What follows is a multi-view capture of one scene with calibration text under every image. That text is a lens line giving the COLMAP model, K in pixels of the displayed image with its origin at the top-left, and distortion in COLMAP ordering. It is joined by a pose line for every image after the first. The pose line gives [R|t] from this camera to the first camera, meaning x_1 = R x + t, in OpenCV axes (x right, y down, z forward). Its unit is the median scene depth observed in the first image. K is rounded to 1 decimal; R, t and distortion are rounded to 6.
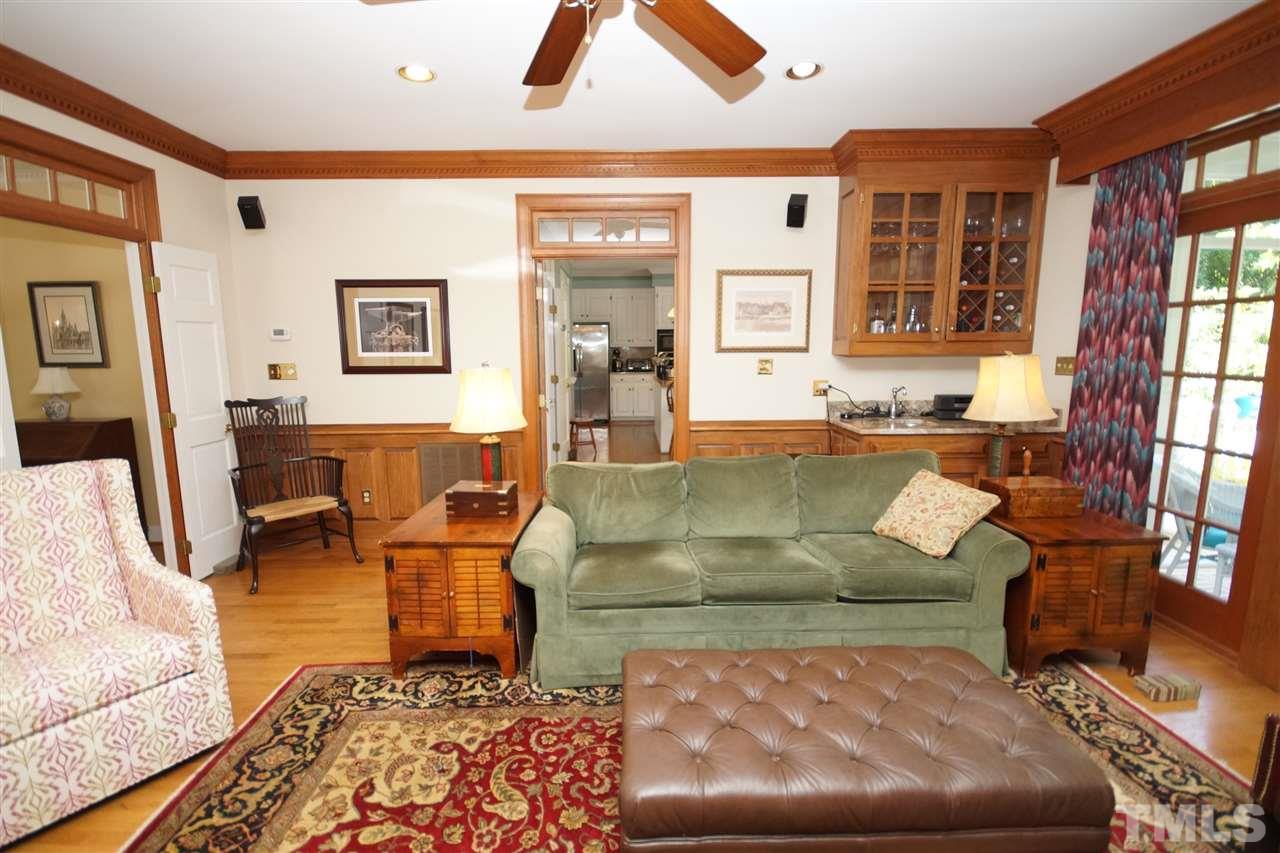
lens RADIAL K [[571.4, 0, 634.4], [0, 571.4, 425.9], [0, 0, 1]] dist [0.004606, -0.000497]
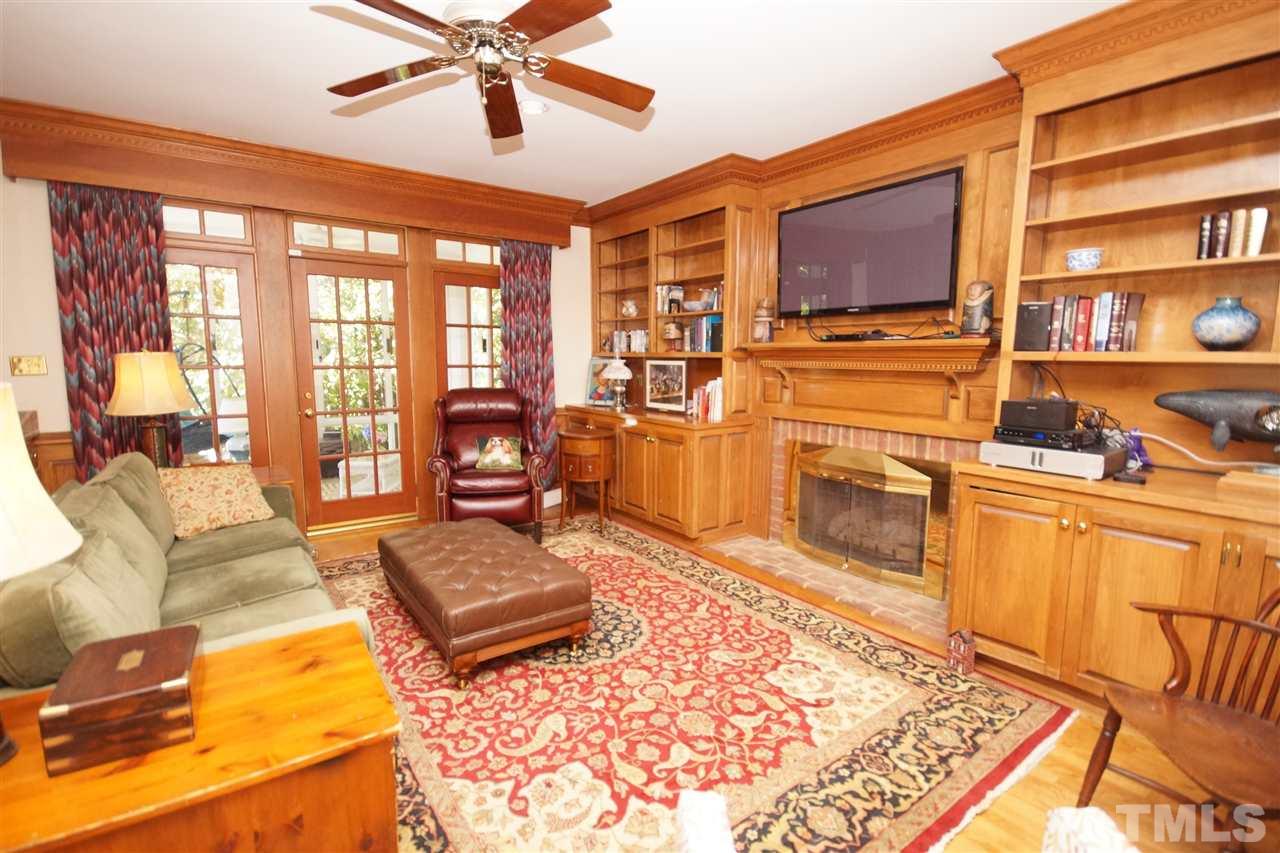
lens RADIAL K [[571.4, 0, 637.7], [0, 571.4, 427.0], [0, 0, 1]] dist [0.004606, -0.000497]
pose [[-0.572821, -0.096758, 0.813950, -1.195403], [0.111791, 0.974508, 0.194518, -0.145294], [-0.812022, 0.202417, -0.547402, 1.353517]]
